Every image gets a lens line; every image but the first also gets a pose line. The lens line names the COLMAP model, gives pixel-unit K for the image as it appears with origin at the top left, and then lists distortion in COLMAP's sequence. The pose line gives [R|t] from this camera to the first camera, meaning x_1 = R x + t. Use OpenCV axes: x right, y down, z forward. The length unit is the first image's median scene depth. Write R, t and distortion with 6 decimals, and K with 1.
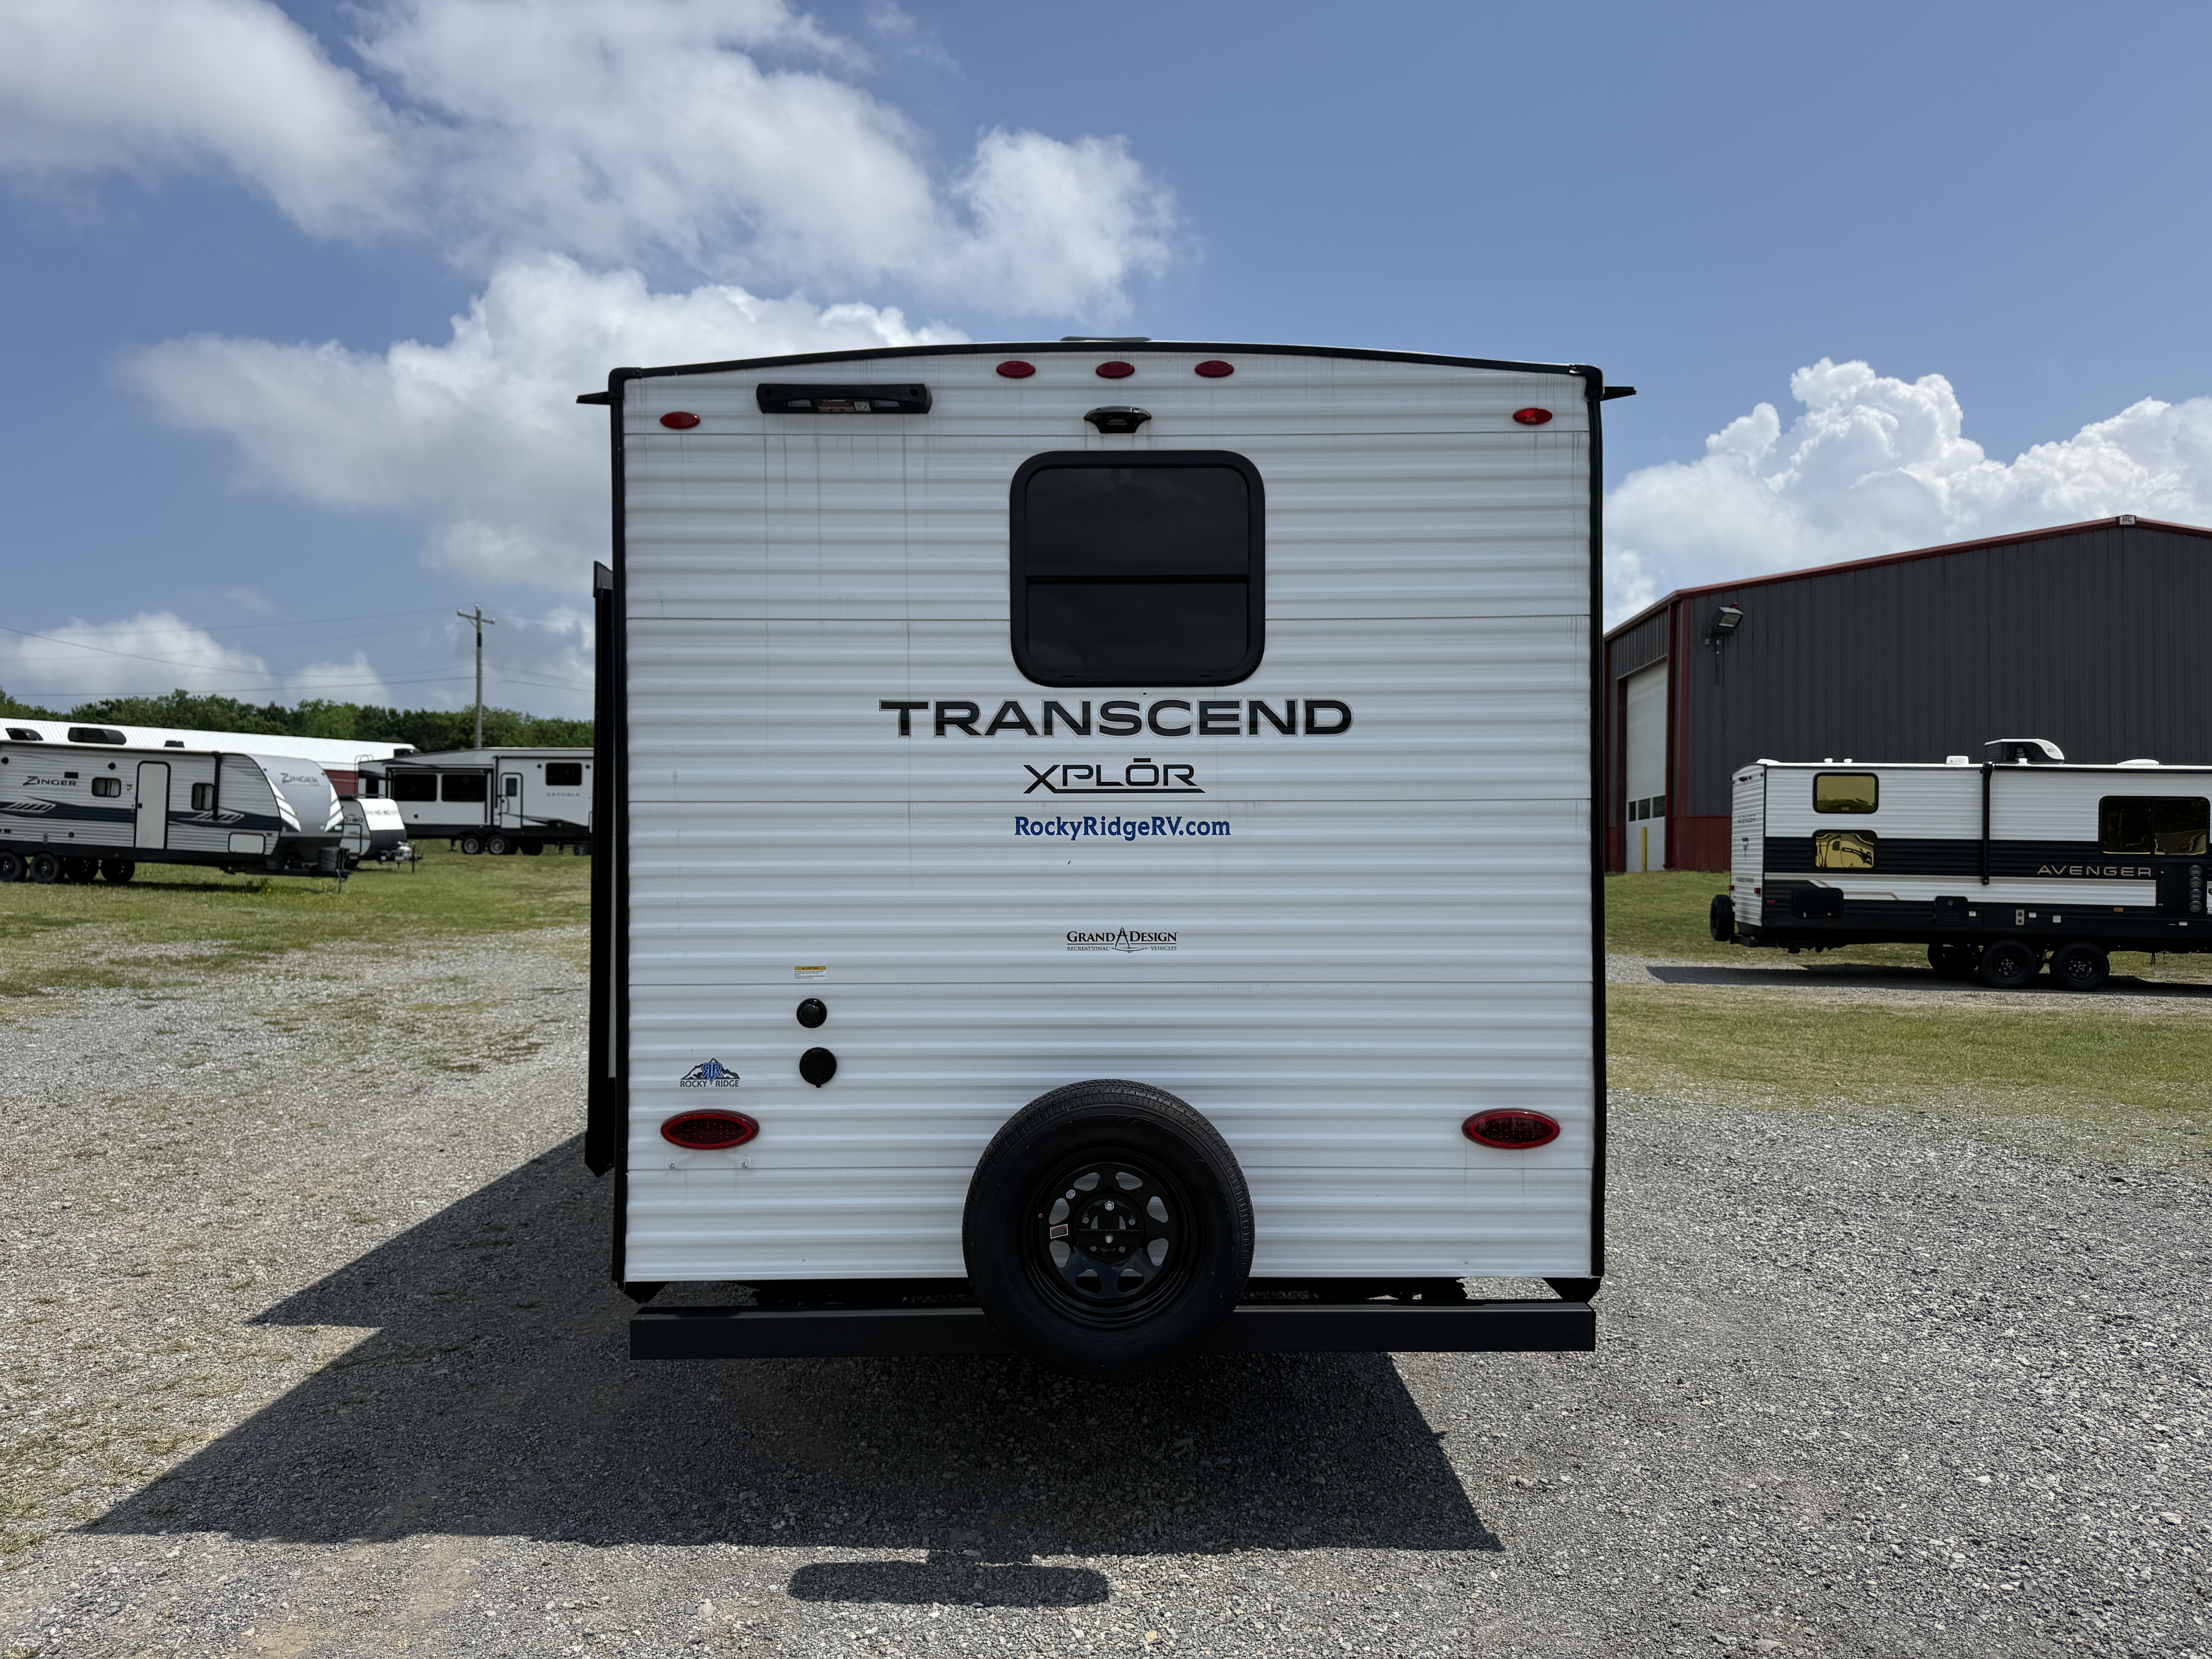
lens RADIAL K [[1552.1, 0, 1104.1], [0, 1552.1, 845.4], [0, 0, 1]] dist [0.114920, -0.165307]
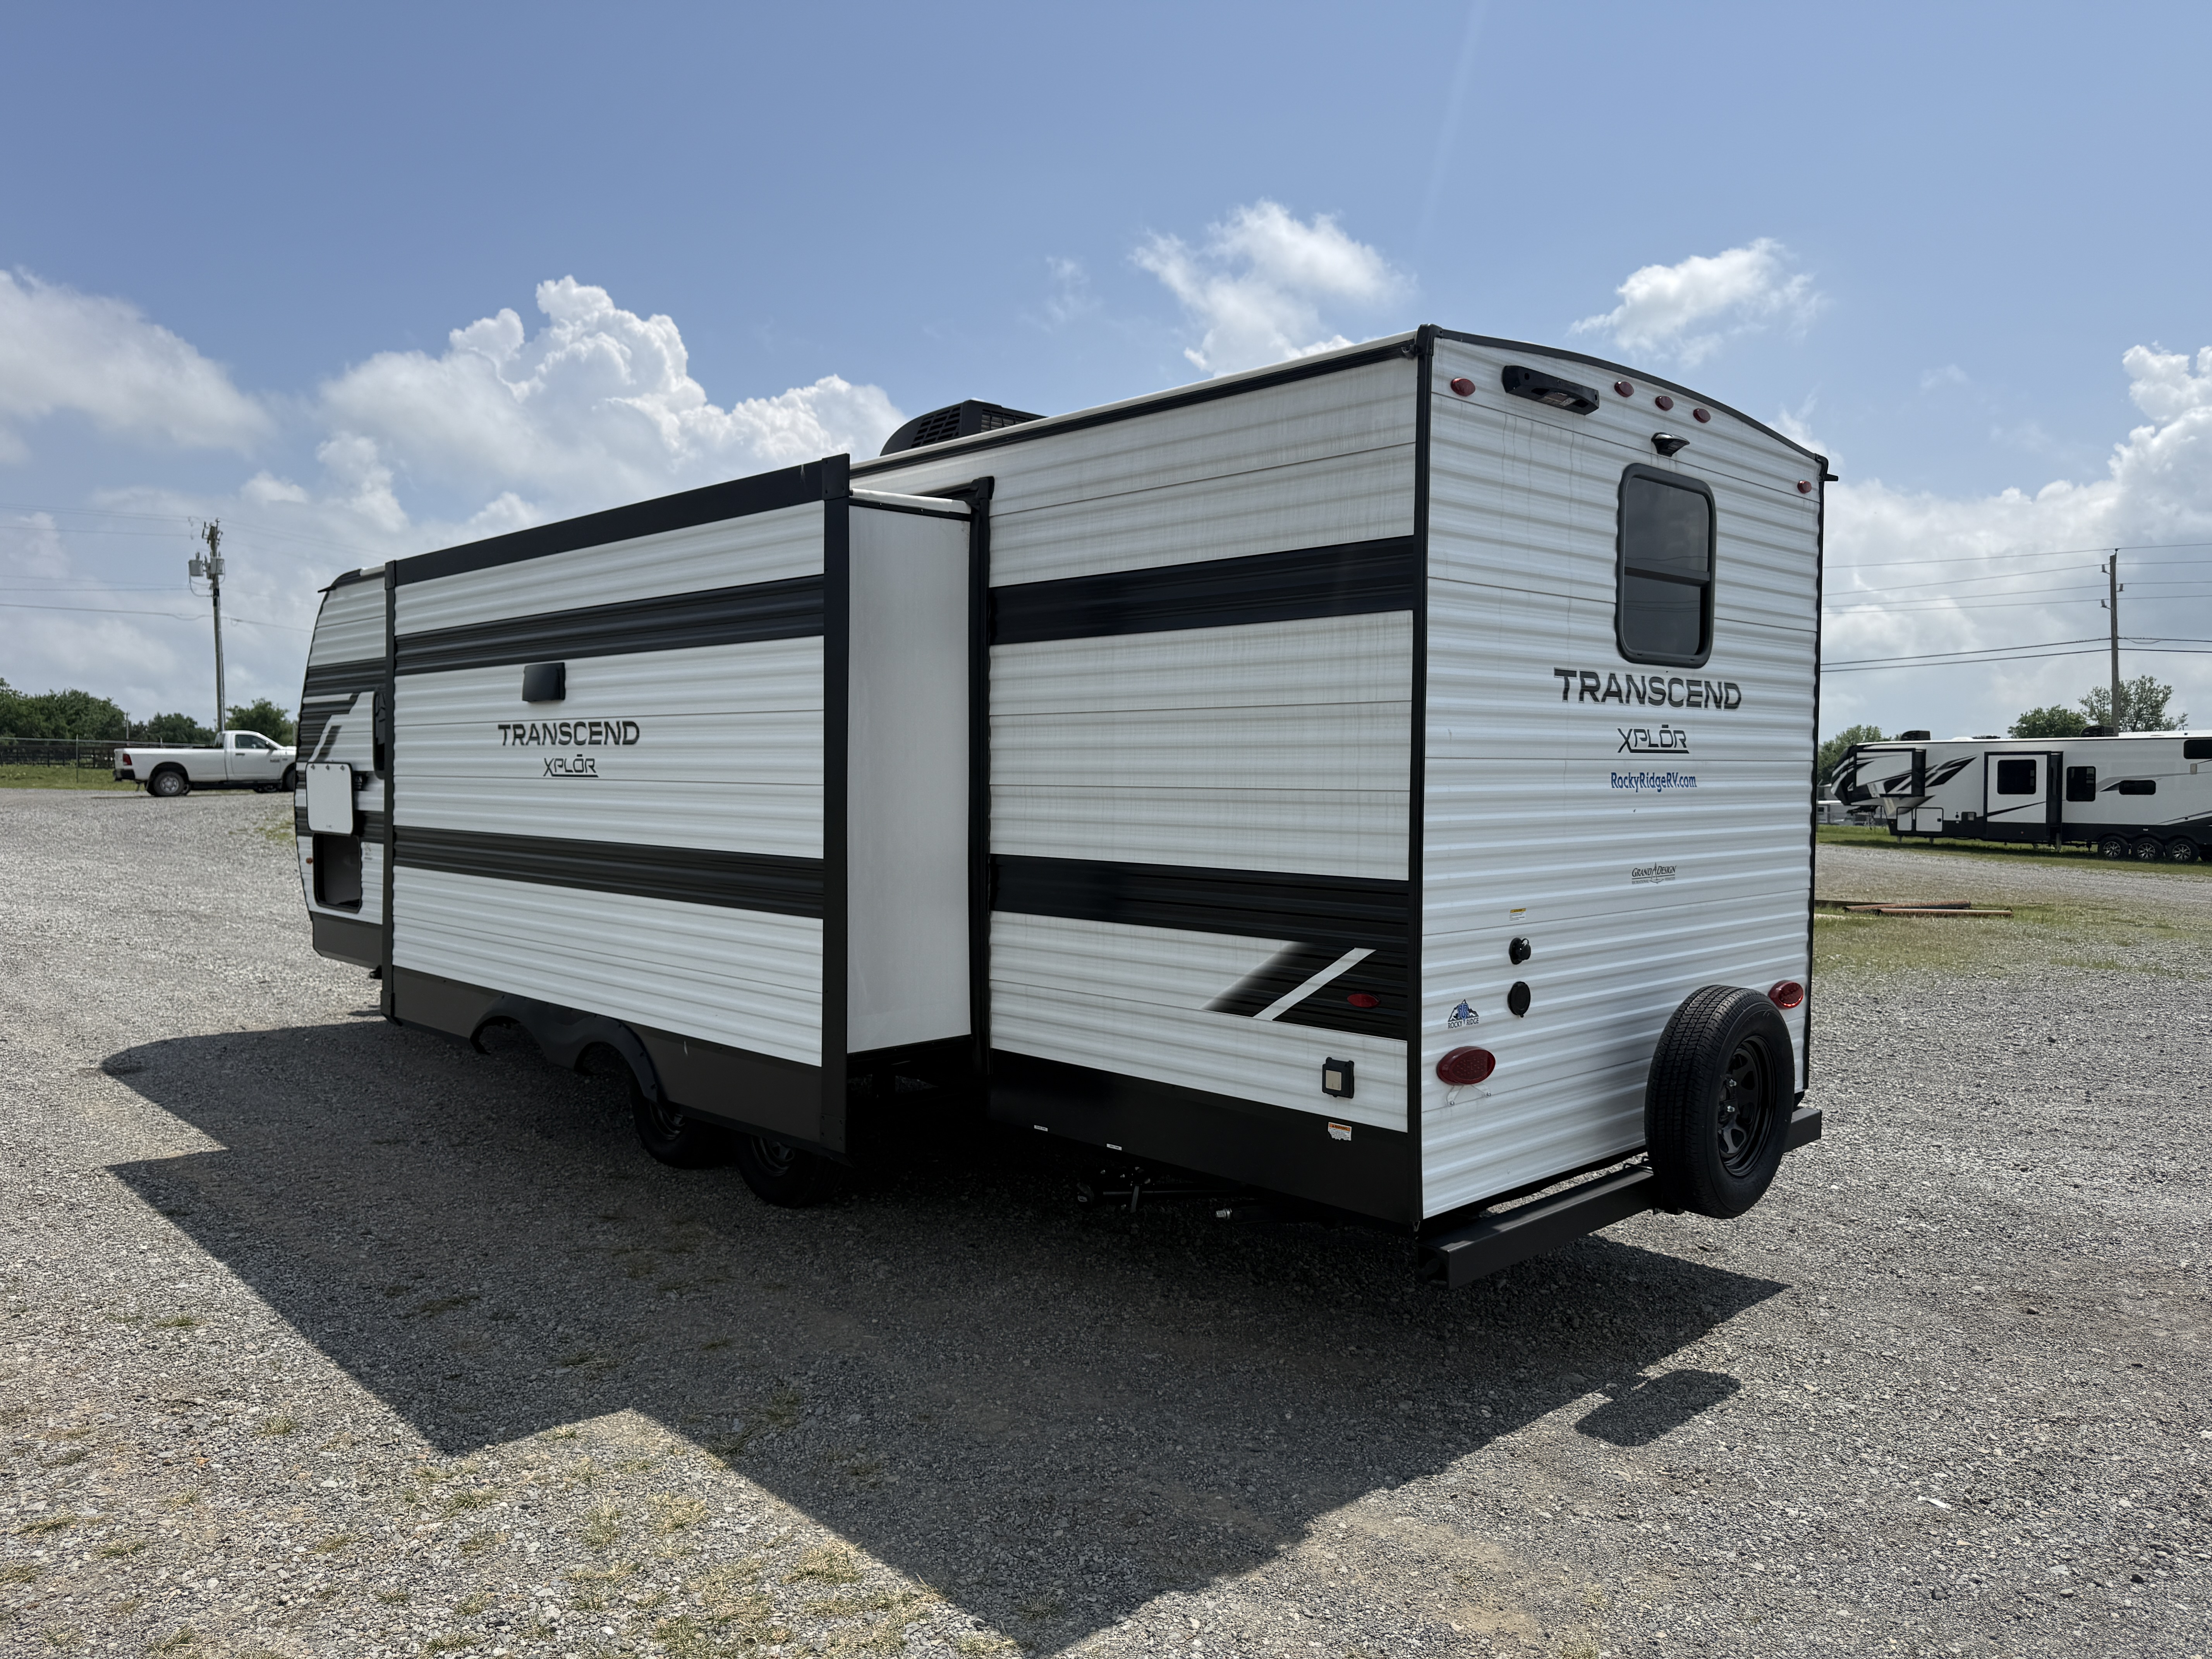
lens RADIAL K [[1577.9, 0, 1115.3], [0, 1577.9, 839.5], [0, 0, 1]] dist [0.049202, -0.052697]
pose [[0.720883, -0.028462, 0.692472, -1.158052], [-0.008808, 0.998699, 0.050218, -0.024485], [-0.693000, -0.042301, 0.719695, 0.396455]]
